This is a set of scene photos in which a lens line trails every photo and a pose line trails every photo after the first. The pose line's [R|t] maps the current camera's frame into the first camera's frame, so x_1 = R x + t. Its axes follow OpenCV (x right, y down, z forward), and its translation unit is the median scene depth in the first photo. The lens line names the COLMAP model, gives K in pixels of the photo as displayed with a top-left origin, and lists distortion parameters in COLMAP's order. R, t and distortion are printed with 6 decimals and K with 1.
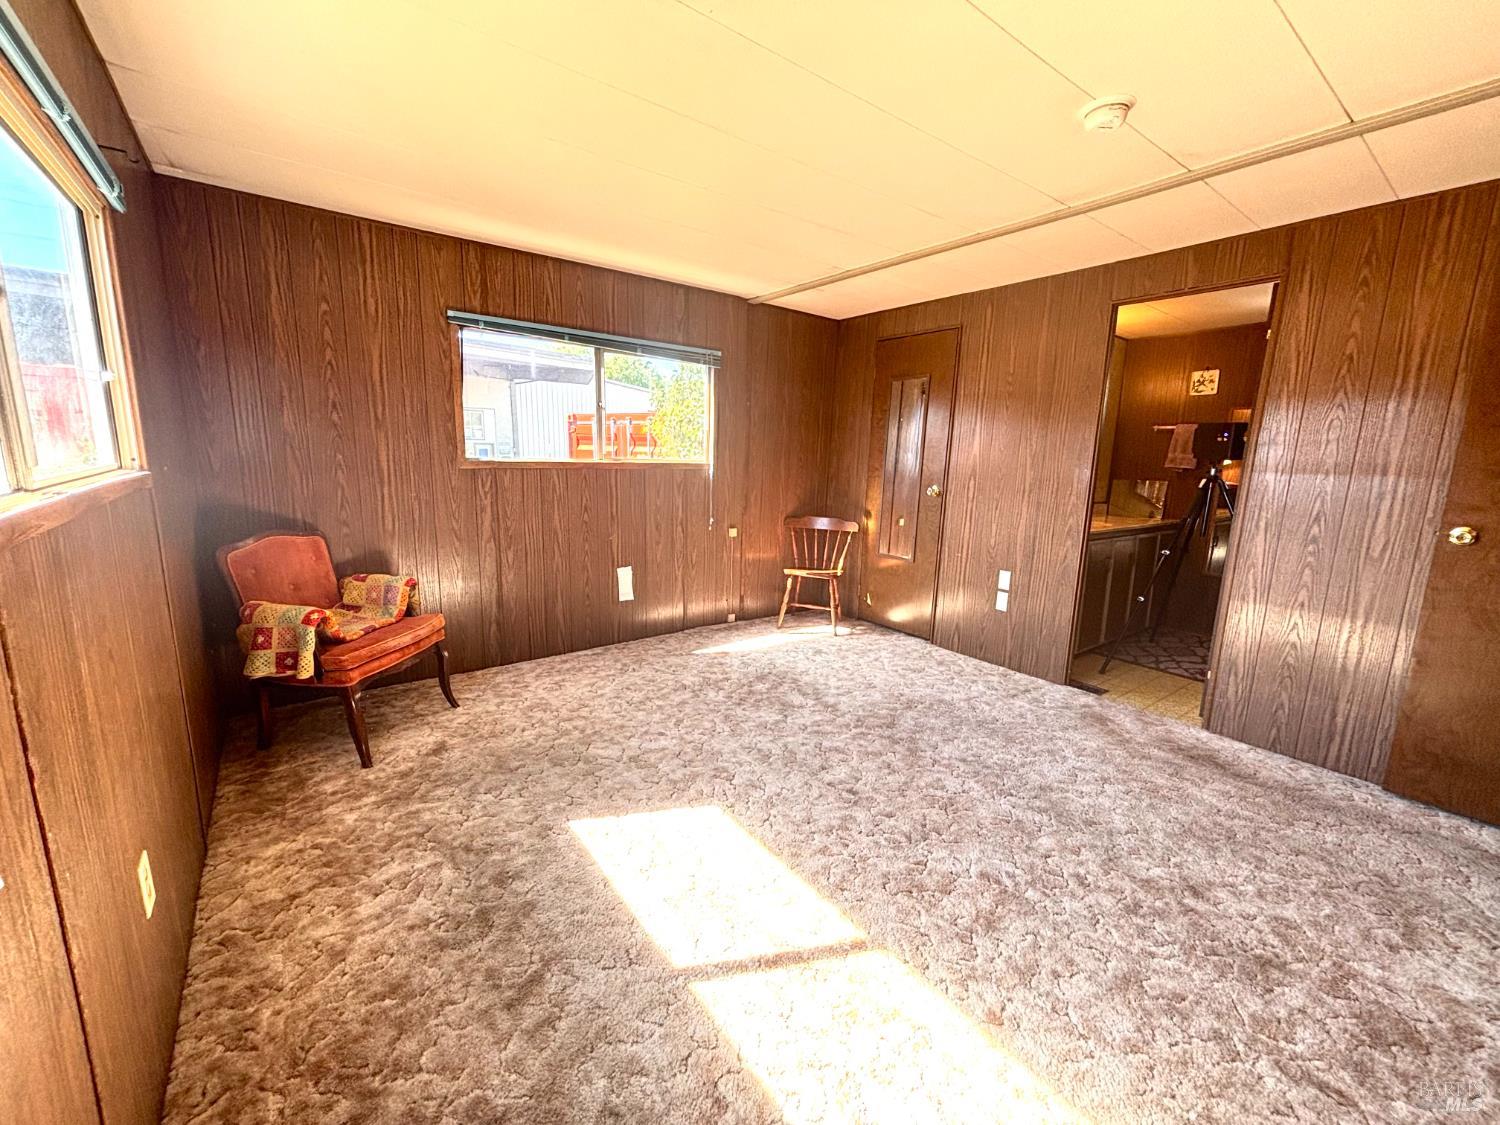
lens RADIAL K [[603.2, 0, 745.0], [0, 603.2, 560.6], [0, 0, 1]] dist [0.000351, 0.000358]
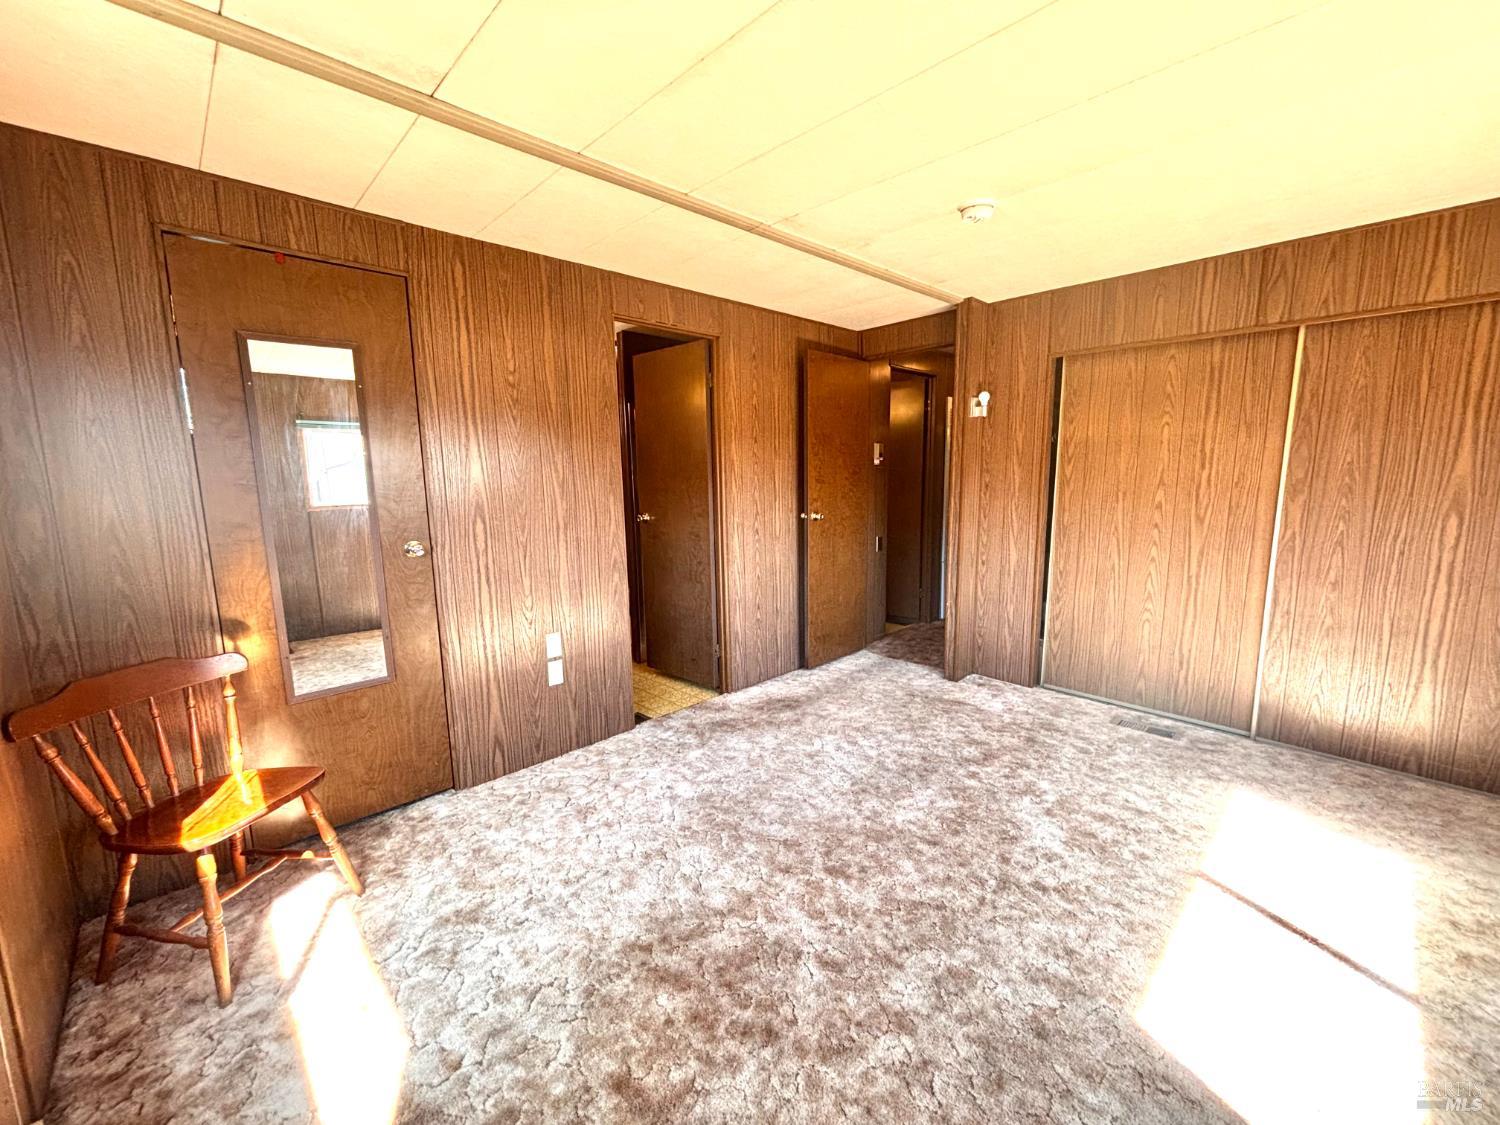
lens RADIAL K [[603.2, 0, 744.8], [0, 603.2, 557.9], [0, 0, 1]] dist [0.000351, 0.000358]
pose [[-0.119921, -0.161518, 0.979557, -0.385009], [0.190833, 0.964527, 0.182402, -0.194985], [-0.974270, 0.208805, -0.084844, 0.941681]]
